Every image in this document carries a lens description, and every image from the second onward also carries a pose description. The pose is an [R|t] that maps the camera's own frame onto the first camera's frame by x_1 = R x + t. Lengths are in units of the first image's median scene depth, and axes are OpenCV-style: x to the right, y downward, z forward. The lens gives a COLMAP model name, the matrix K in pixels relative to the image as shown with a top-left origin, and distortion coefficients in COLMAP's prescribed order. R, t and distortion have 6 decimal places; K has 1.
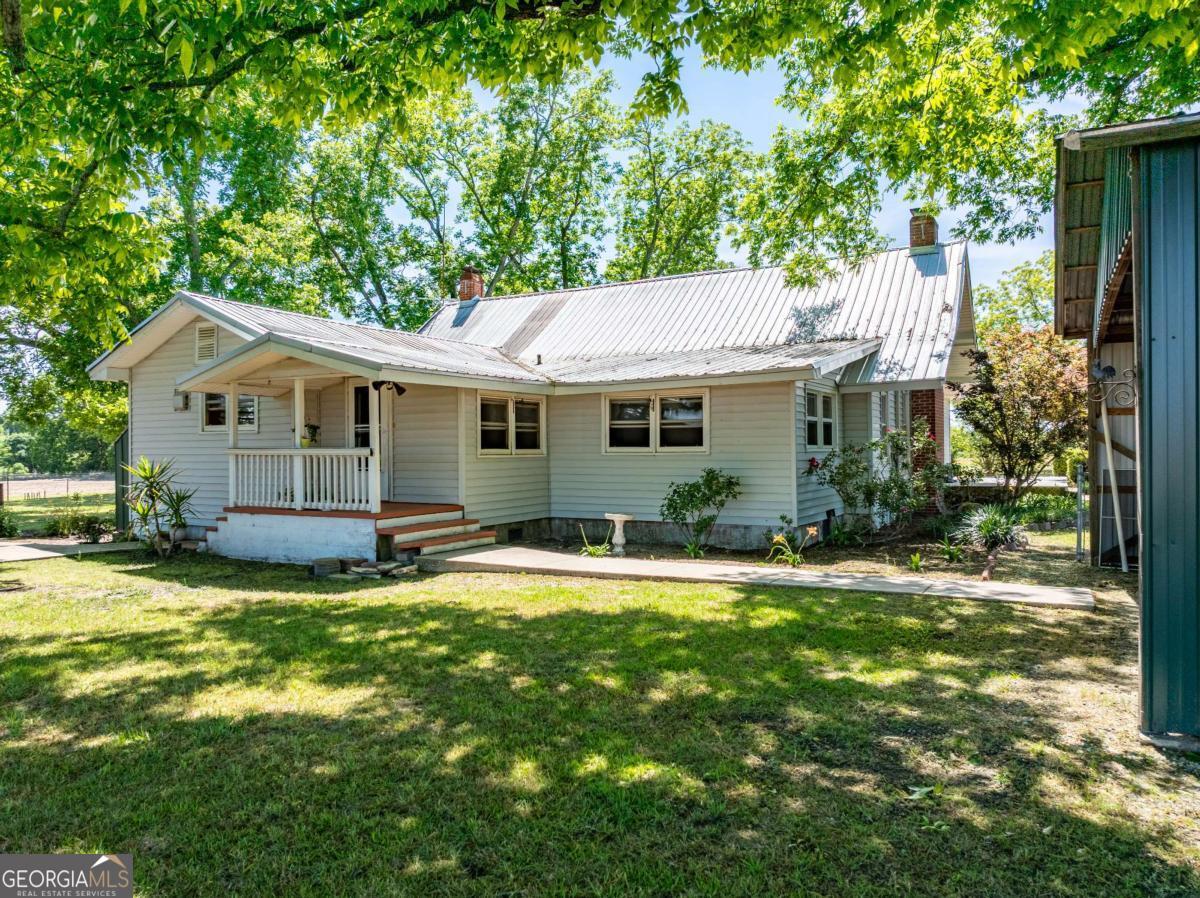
lens RADIAL K [[853.8, 0, 599.5], [0, 853.8, 431.0], [0, 0, 1]] dist [-0.019146, -0.001084]
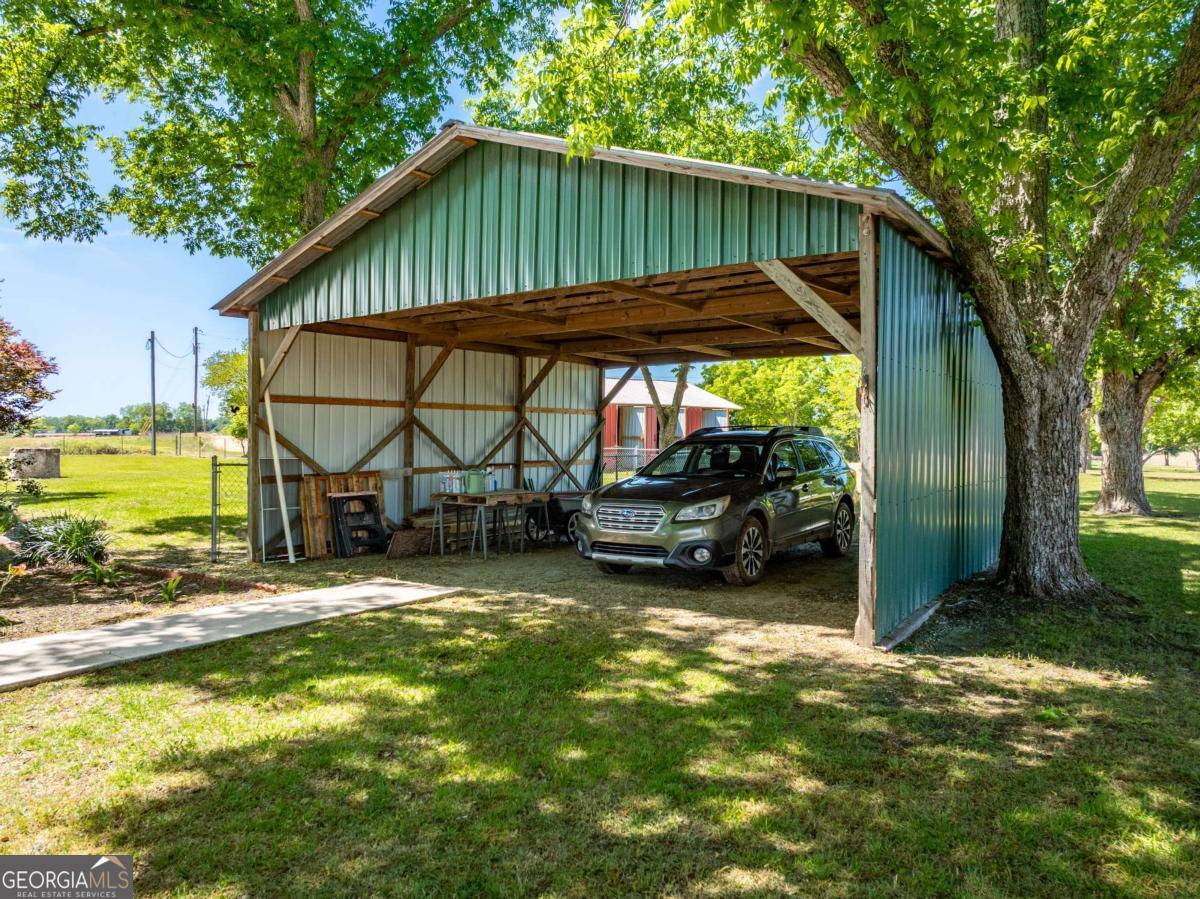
lens RADIAL K [[853.8, 0, 599.5], [0, 853.8, 431.5], [0, 0, 1]] dist [-0.019146, -0.001084]
pose [[0.102715, 0.004595, 0.994700, -0.636418], [-0.022704, 0.999740, -0.002274, 0.015975], [-0.994452, -0.022351, 0.102793, 1.056344]]
